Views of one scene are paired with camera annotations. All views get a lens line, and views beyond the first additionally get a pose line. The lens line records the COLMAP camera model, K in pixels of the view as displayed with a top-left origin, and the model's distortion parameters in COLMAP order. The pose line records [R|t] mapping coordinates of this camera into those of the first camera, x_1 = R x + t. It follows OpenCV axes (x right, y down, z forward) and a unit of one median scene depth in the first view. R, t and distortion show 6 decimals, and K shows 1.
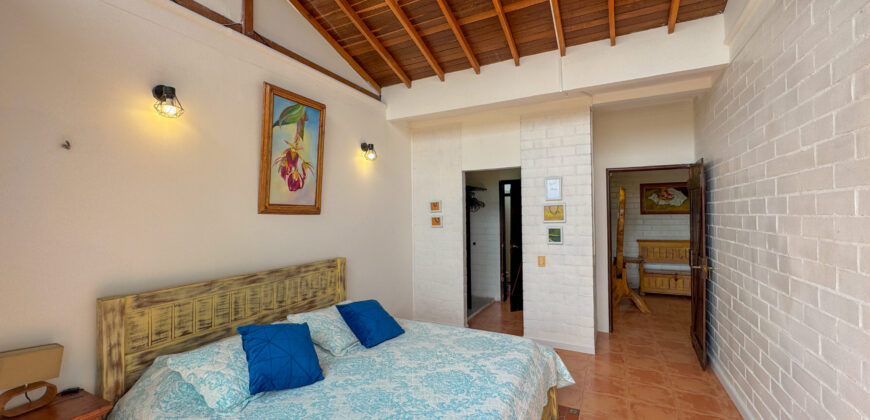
lens RADIAL K [[351.1, 0, 433.2], [0, 351.1, 210.6], [0, 0, 1]] dist [-0.000373, -0.000019]
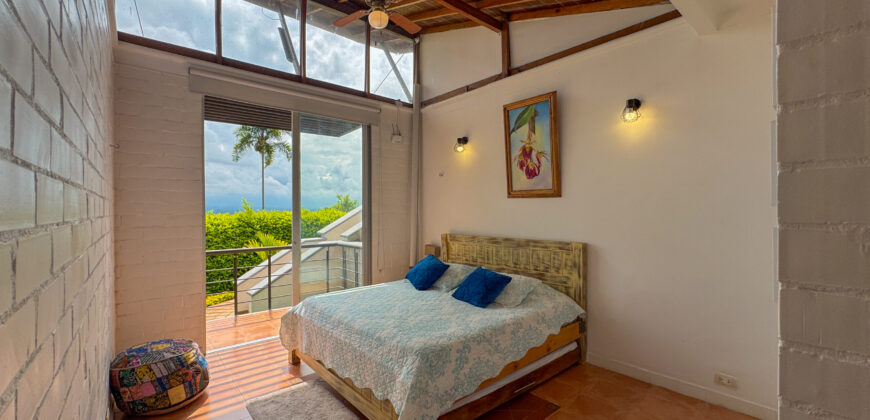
lens RADIAL K [[351.1, 0, 433.2], [0, 351.1, 210.6], [0, 0, 1]] dist [-0.000373, -0.000019]
pose [[-0.375257, 0.020005, -0.926705, 0.869511], [0.023117, 0.999658, 0.012218, 0.032734], [0.926632, -0.016838, -0.375591, 1.152773]]
